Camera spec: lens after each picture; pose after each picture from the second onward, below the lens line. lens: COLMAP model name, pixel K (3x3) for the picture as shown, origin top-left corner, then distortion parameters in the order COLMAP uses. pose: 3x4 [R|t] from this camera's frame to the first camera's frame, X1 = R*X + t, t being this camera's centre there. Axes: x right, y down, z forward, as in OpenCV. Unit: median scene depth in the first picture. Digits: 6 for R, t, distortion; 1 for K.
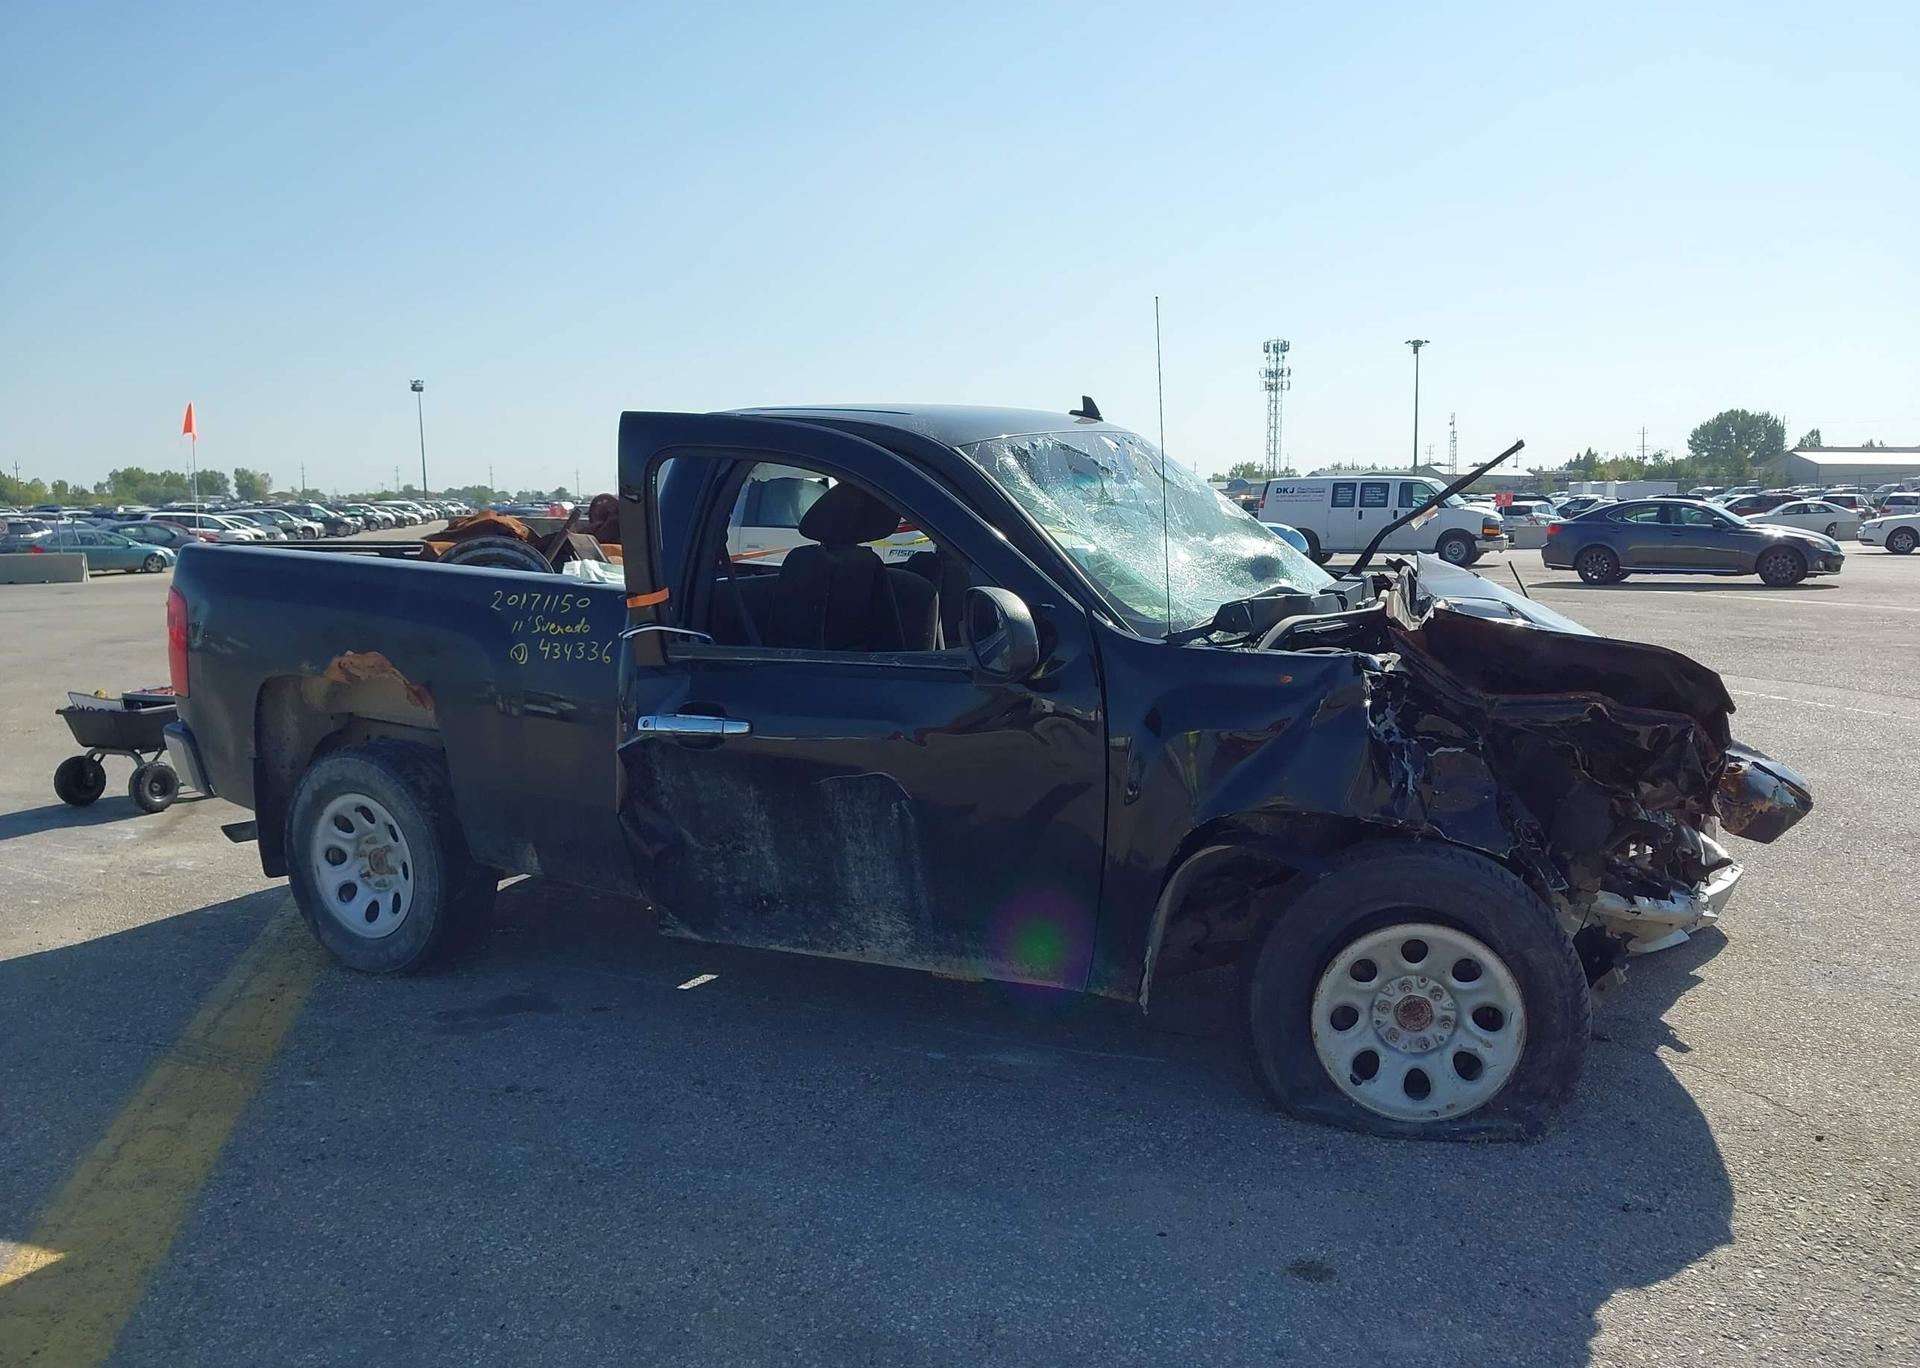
lens RADIAL K [[1527.6, 0, 961.6], [0, 1527.6, 707.7], [0, 0, 1]] dist [0.124468, -0.207467]
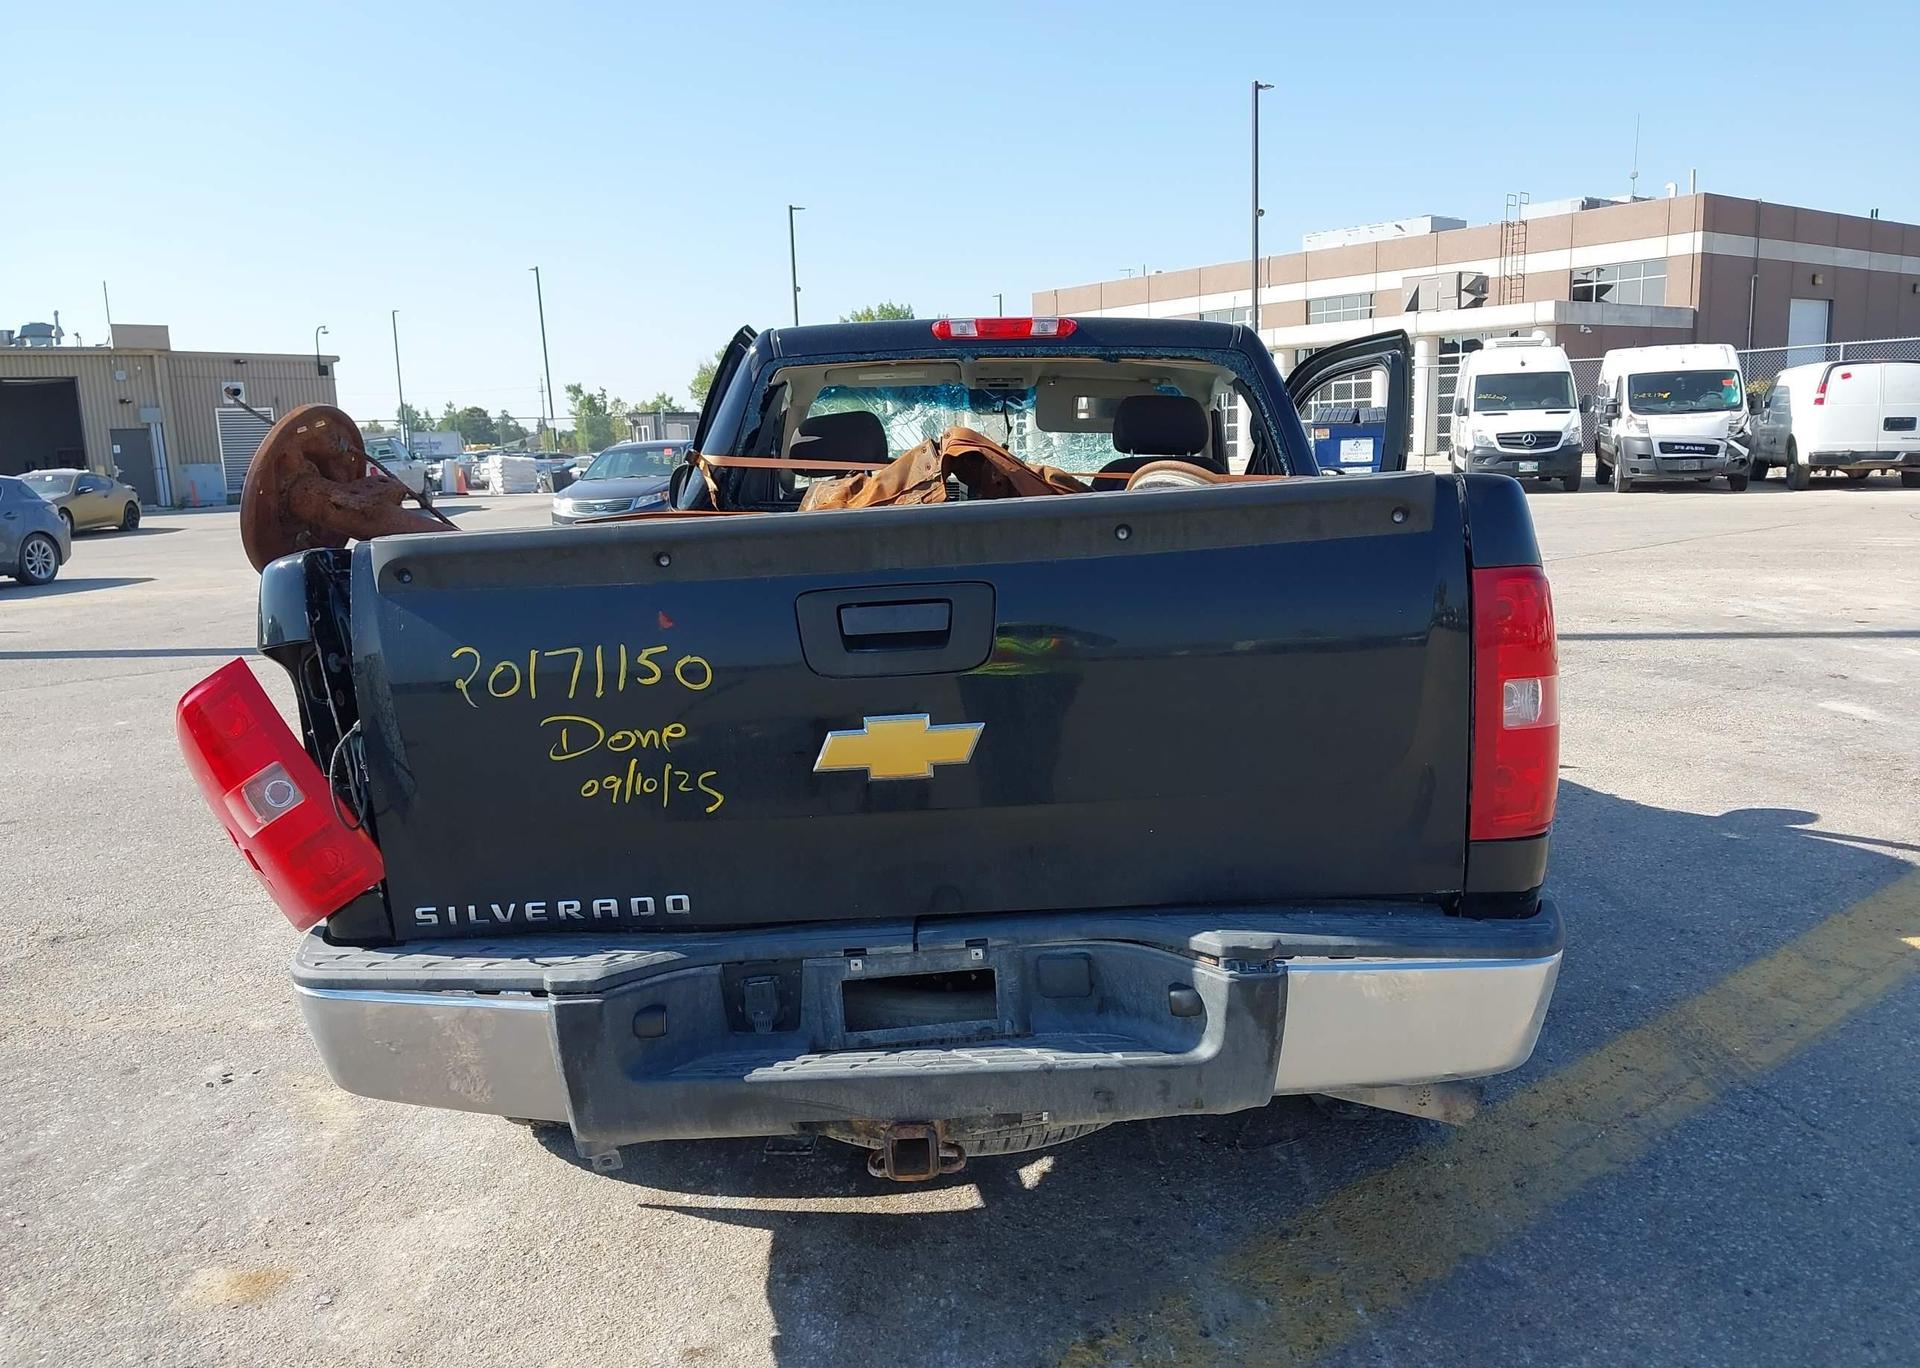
lens RADIAL K [[1533.1, 0, 960.0], [0, 1533.1, 684.0], [0, 0, 1]] dist [0.048618, -0.068904]
pose [[-0.458276, -0.114468, 0.881408, -0.978024], [0.161544, 0.964428, 0.209242, -0.198831], [-0.874006, 0.238277, -0.423482, 1.602108]]
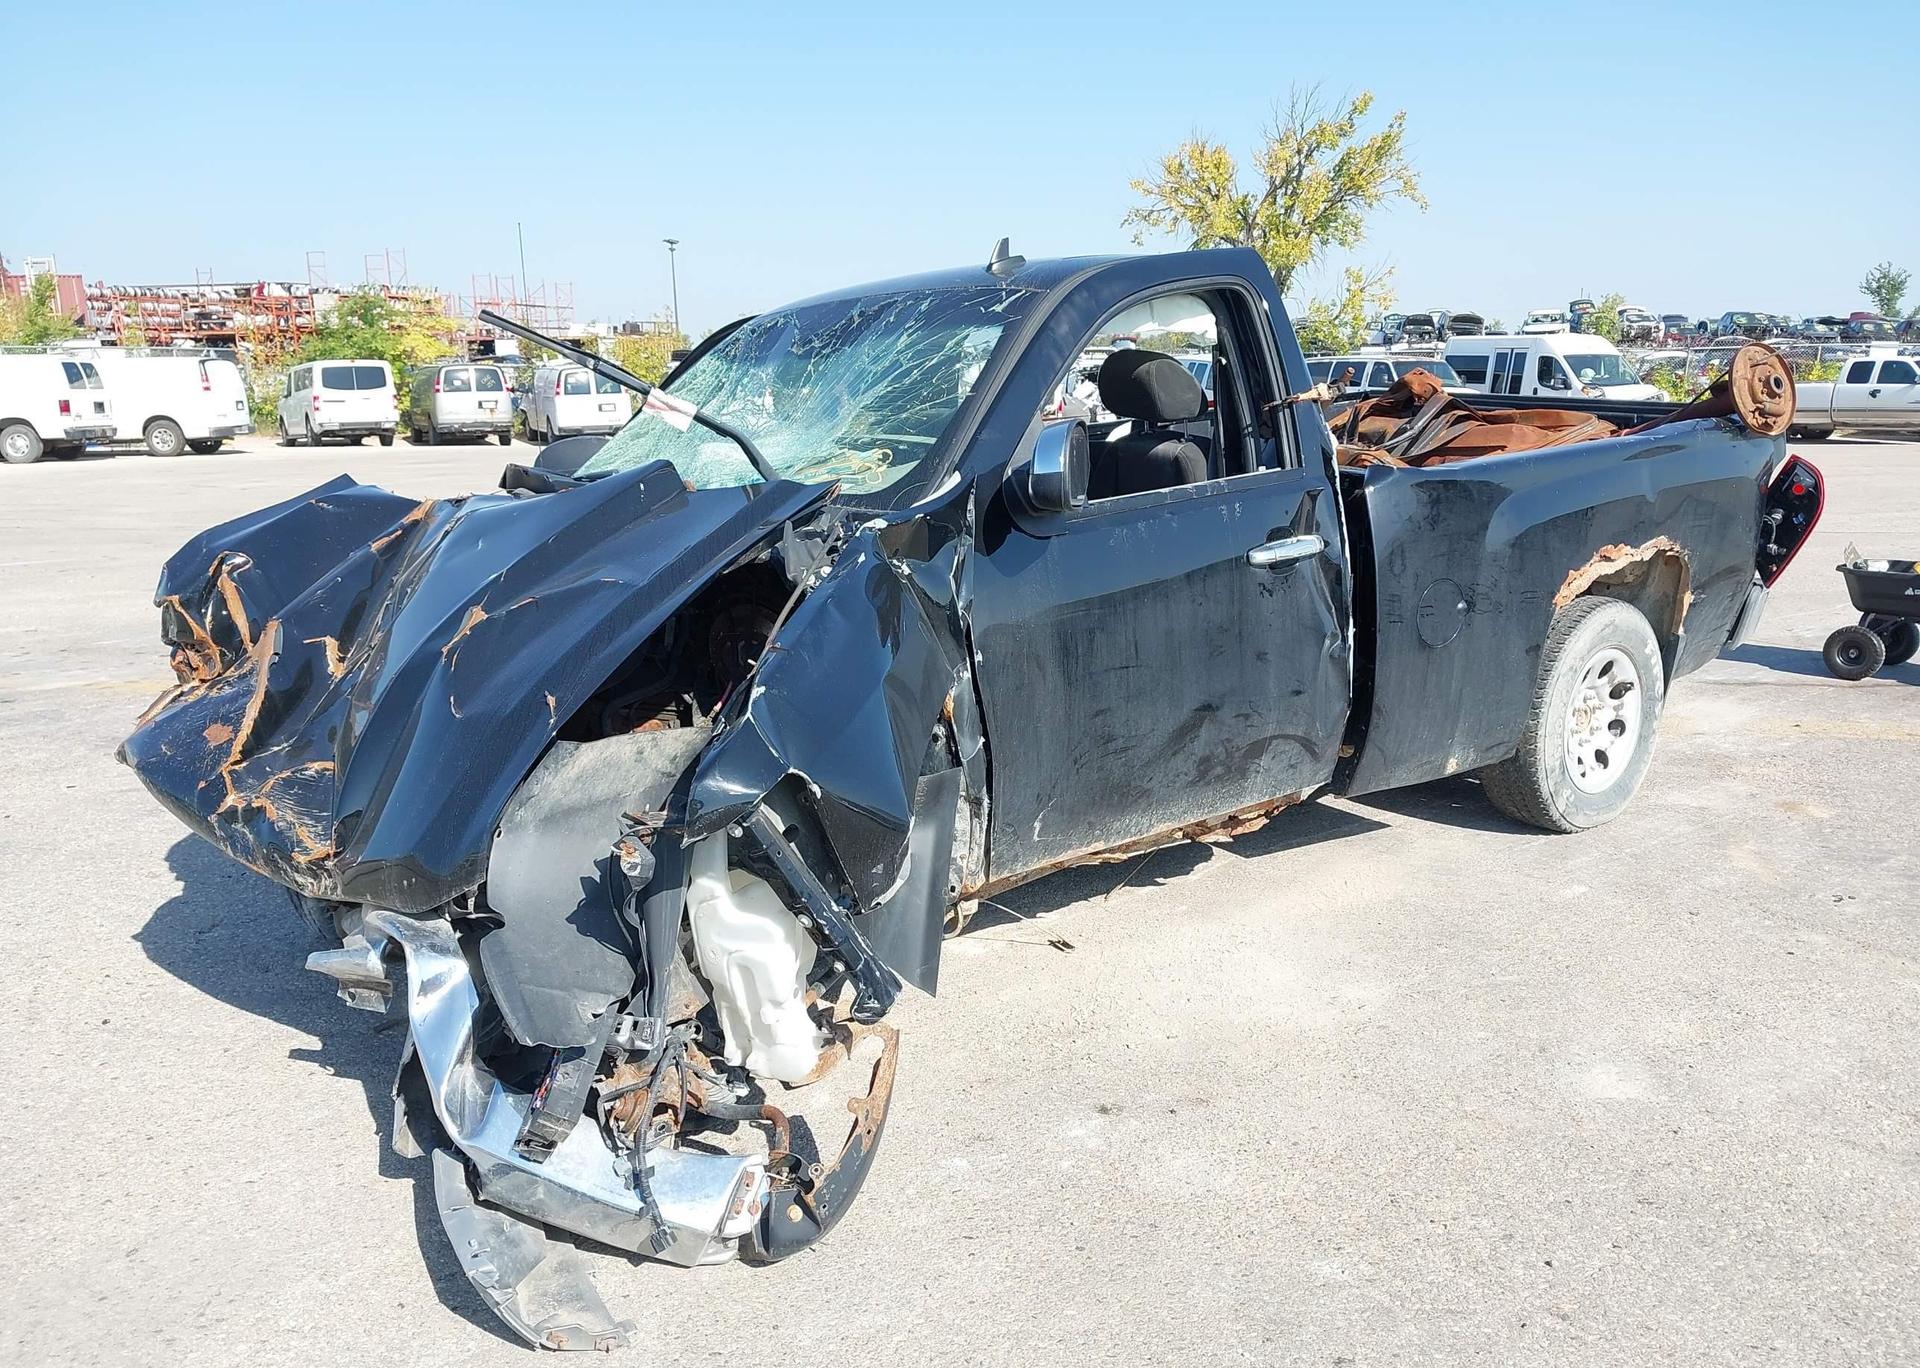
lens RADIAL K [[1533.1, 0, 960.0], [0, 1533.1, 684.0], [0, 0, 1]] dist [0.048618, -0.068904]
pose [[-0.373426, 0.203711, -0.905017, 1.103210], [-0.109401, 0.959112, 0.261028, -0.210516], [0.921187, 0.196484, -0.335871, 1.424037]]
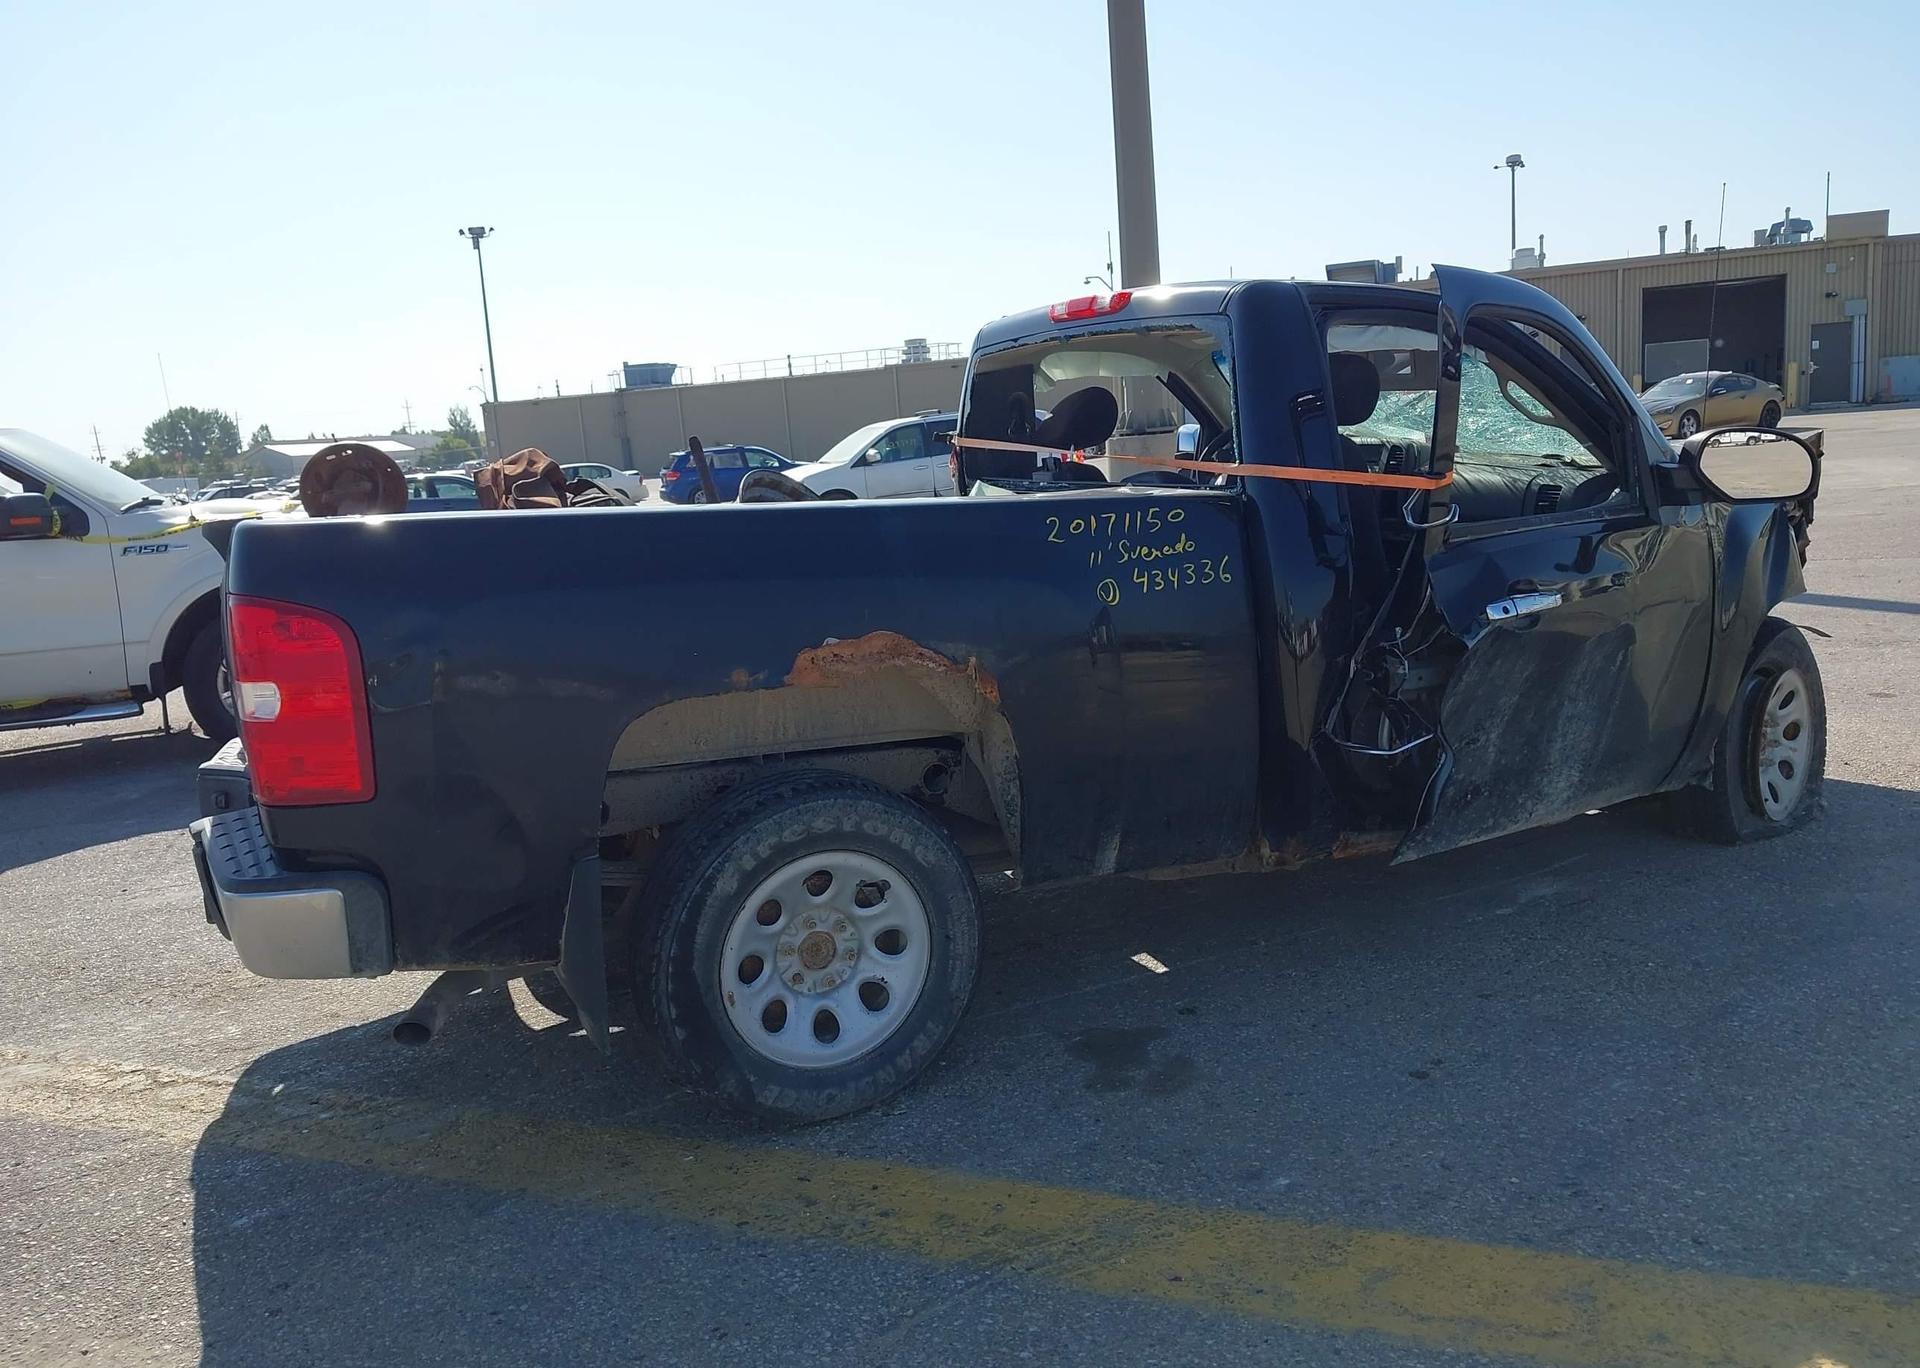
lens RADIAL K [[1527.6, 0, 961.6], [0, 1527.6, 707.7], [0, 0, 1]] dist [0.124468, -0.207467]
pose [[0.583535, -0.176324, 0.792715, -0.959462], [0.177290, 0.980258, 0.087532, -0.059314], [-0.792499, 0.089462, 0.603276, 0.607195]]
